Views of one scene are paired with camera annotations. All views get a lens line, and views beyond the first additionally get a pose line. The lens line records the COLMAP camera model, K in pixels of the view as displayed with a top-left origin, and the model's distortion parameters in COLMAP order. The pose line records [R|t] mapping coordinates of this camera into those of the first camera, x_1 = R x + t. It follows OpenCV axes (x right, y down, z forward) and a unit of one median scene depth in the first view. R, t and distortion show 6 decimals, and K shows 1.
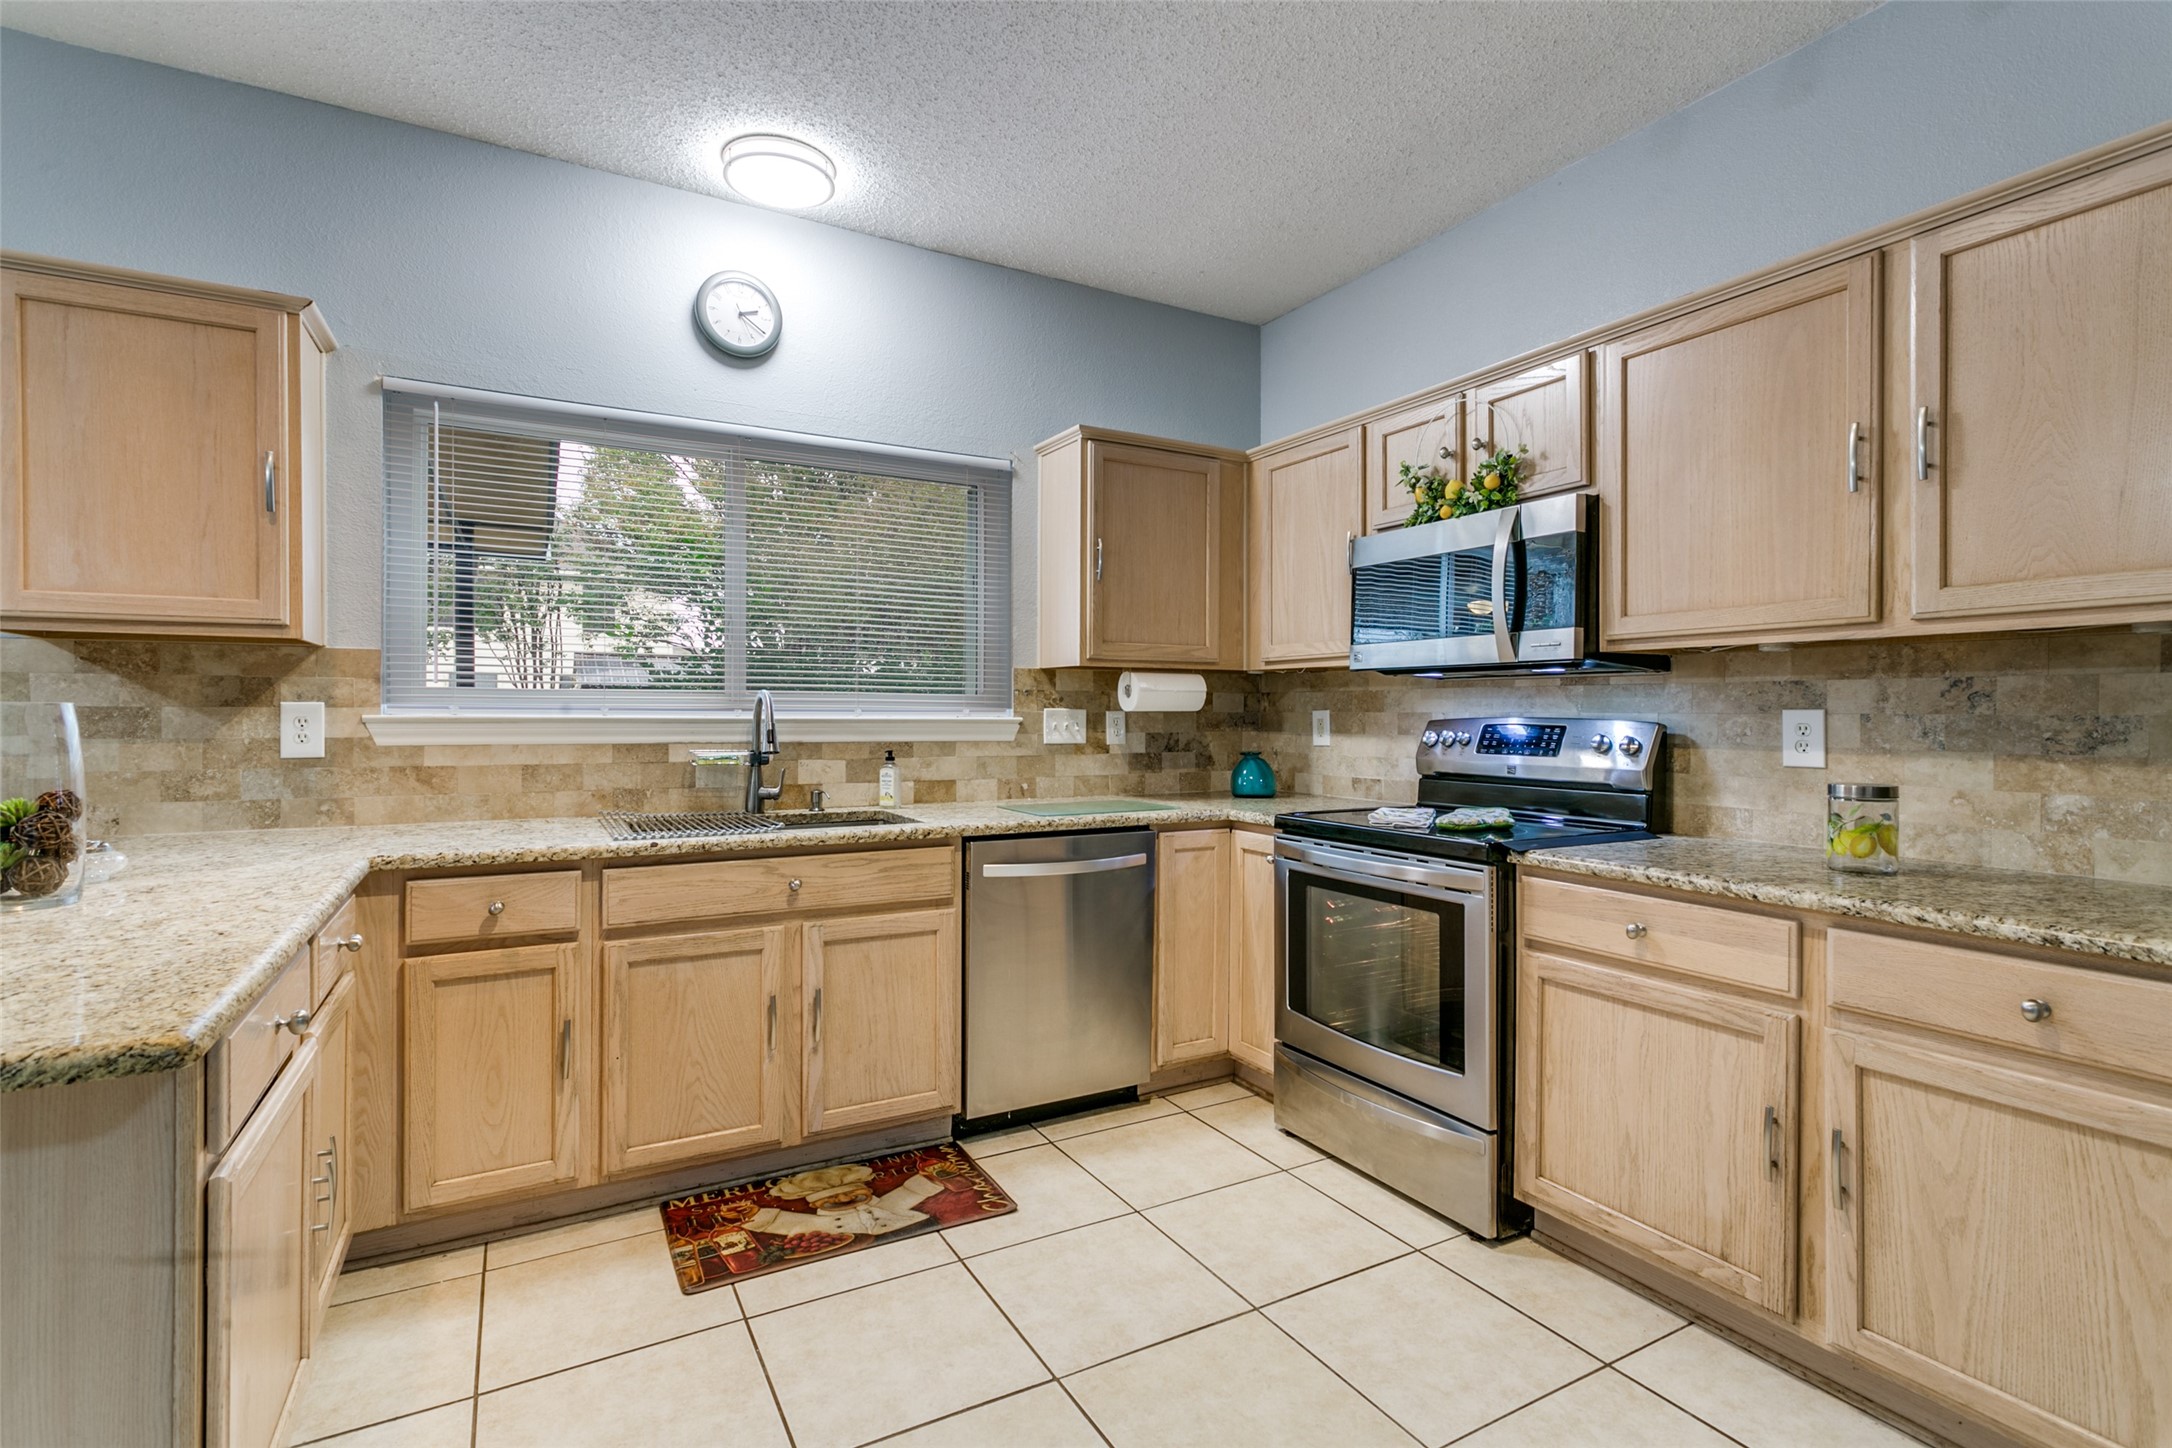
lens RADIAL K [[1020.7, 0, 1044.3], [0, 1020.7, 715.7], [0, 0, 1]] dist [0.002063, 0.001192]
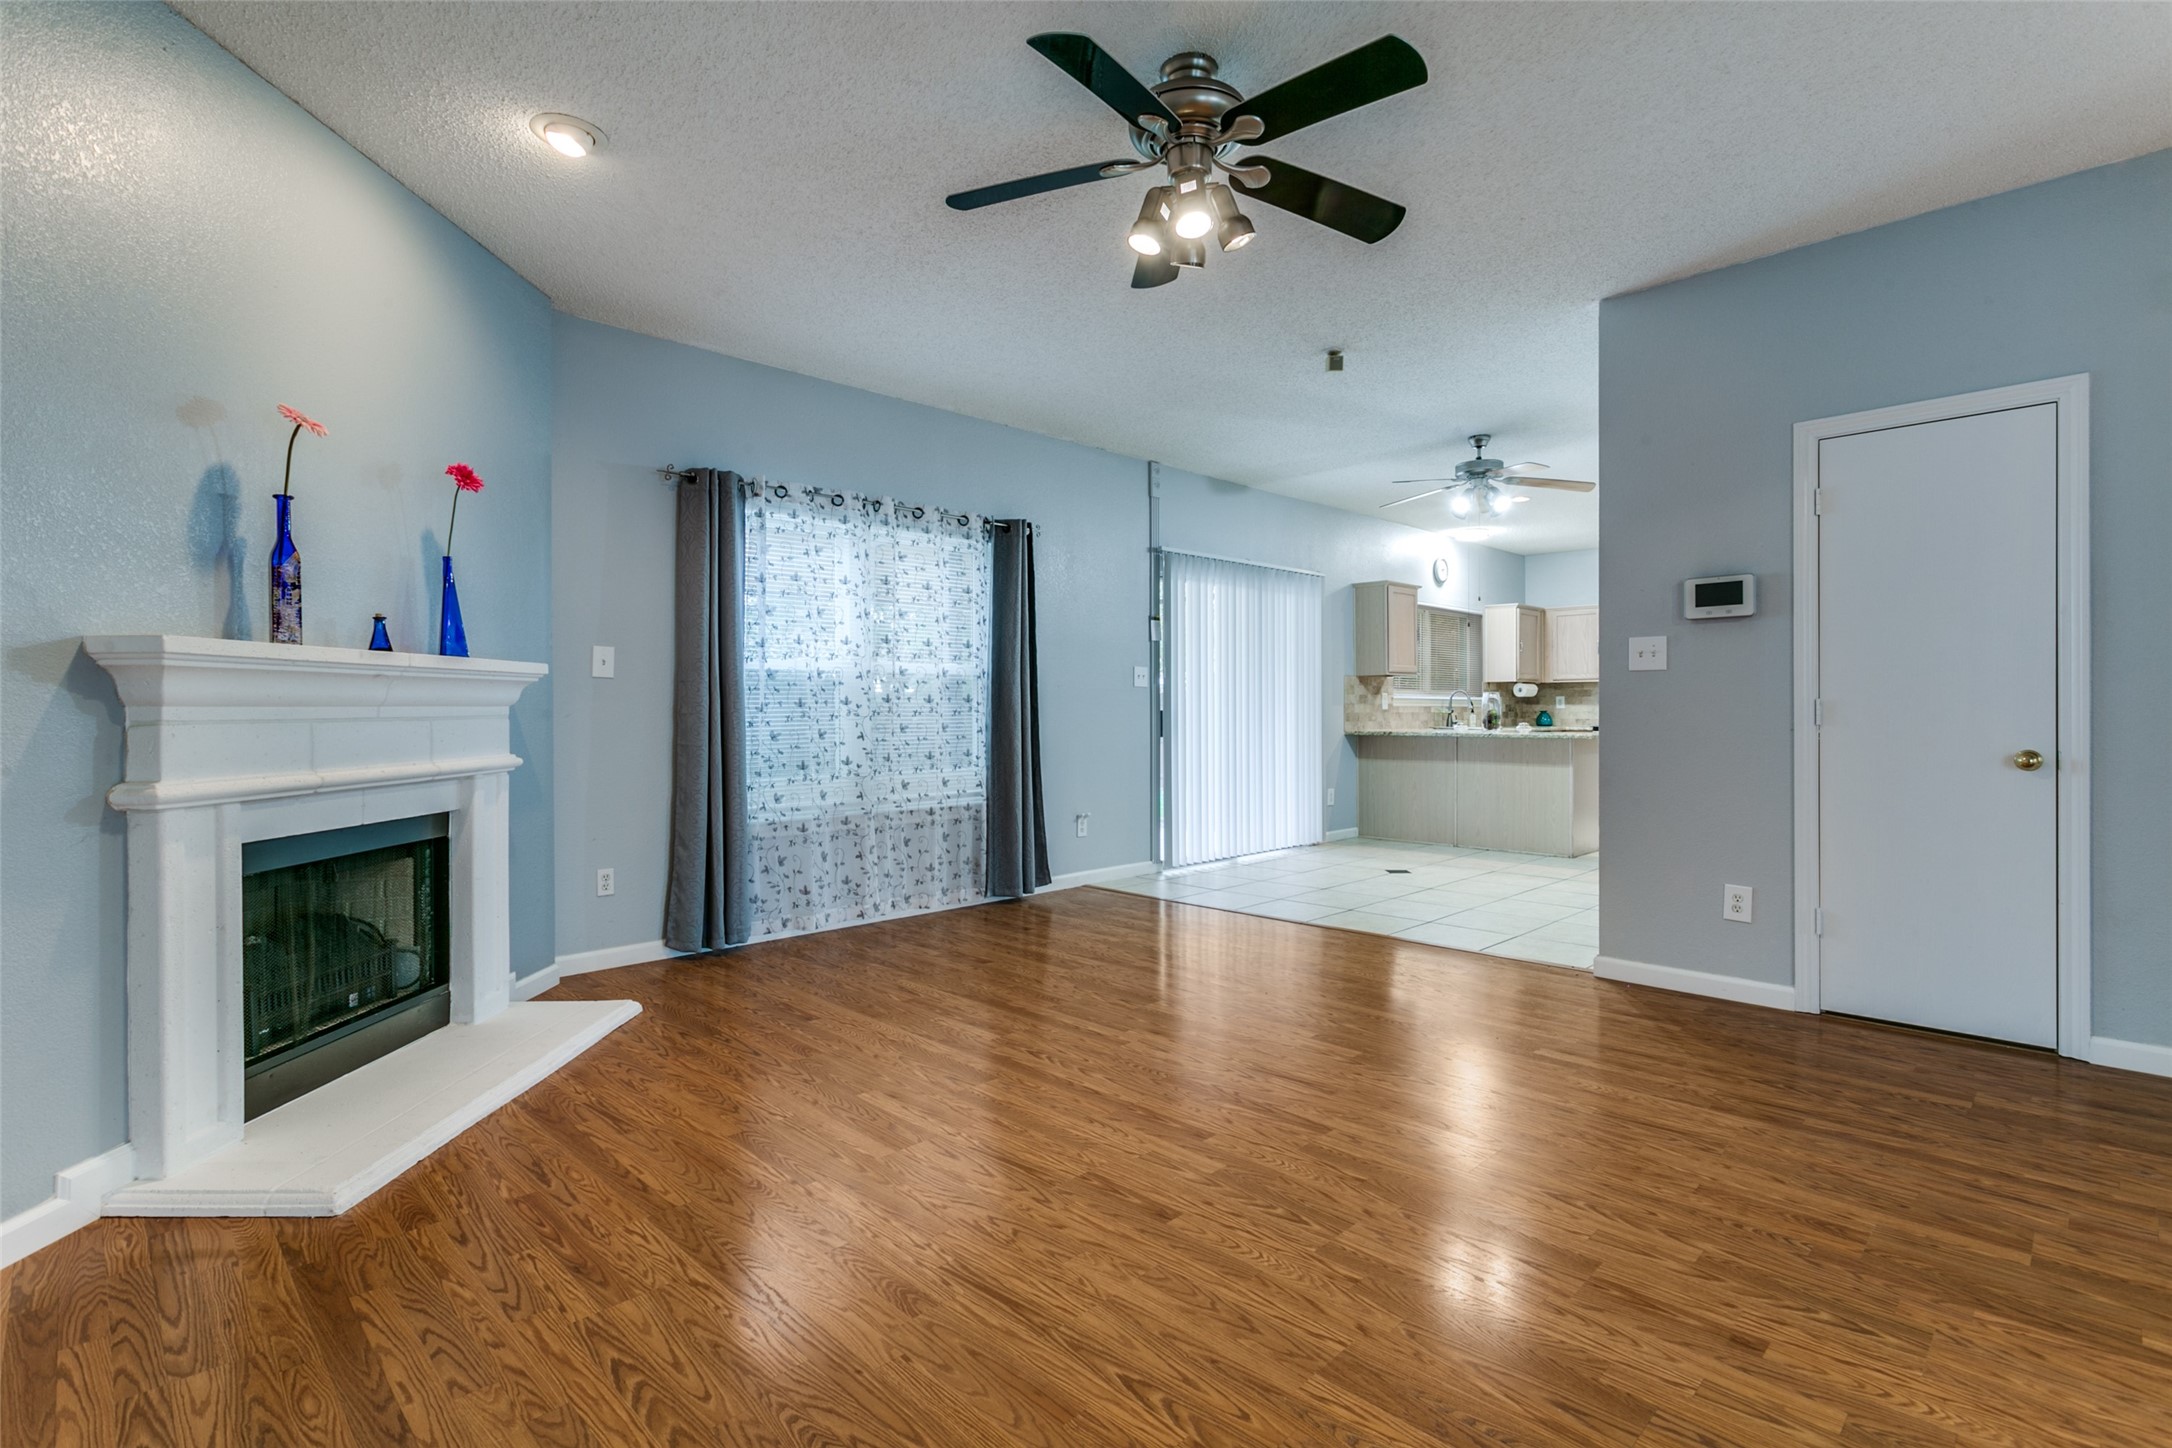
lens RADIAL K [[1020.7, 0, 1095.2], [0, 1020.7, 726.0], [0, 0, 1]] dist [0.002063, 0.001192]
pose [[0.967735, -0.011186, 0.251722, -2.776998], [0.009196, 0.999917, 0.009078, 0.065492], [-0.251802, -0.006470, 0.967757, -2.334055]]
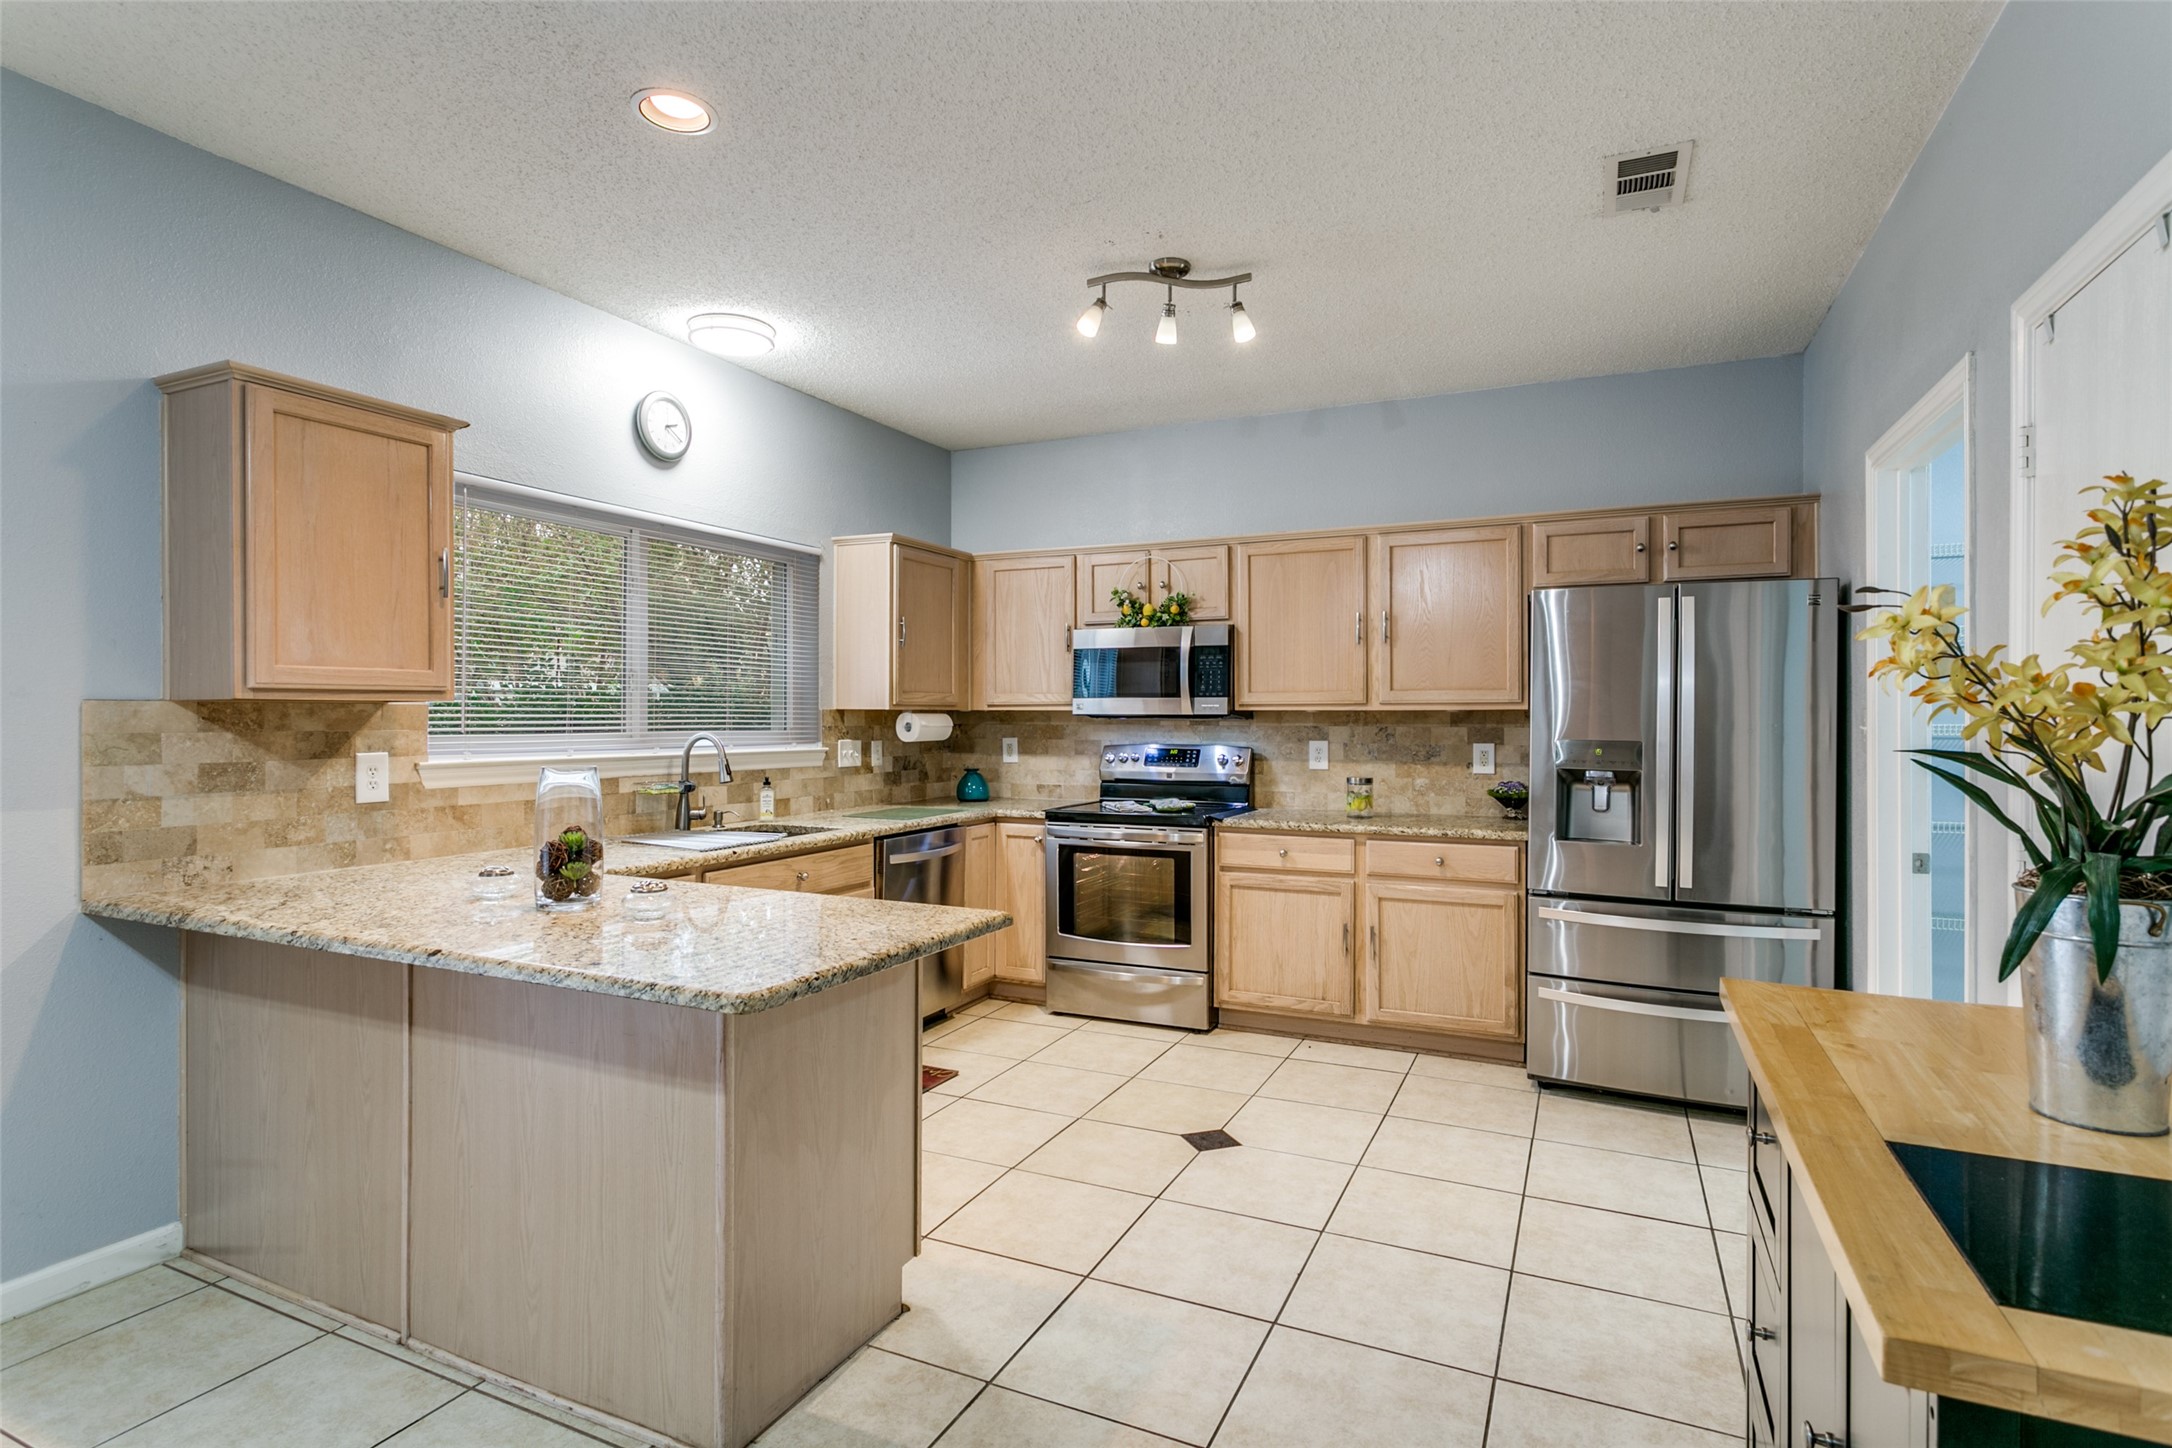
lens RADIAL K [[1020.7, 0, 1084.1], [0, 1020.7, 722.9], [0, 0, 1]] dist [0.002063, 0.001192]
pose [[0.826517, -0.005368, 0.562886, -0.722602], [0.005992, 0.999982, 0.000738, -0.042938], [-0.562880, 0.002763, 0.826534, -0.372990]]
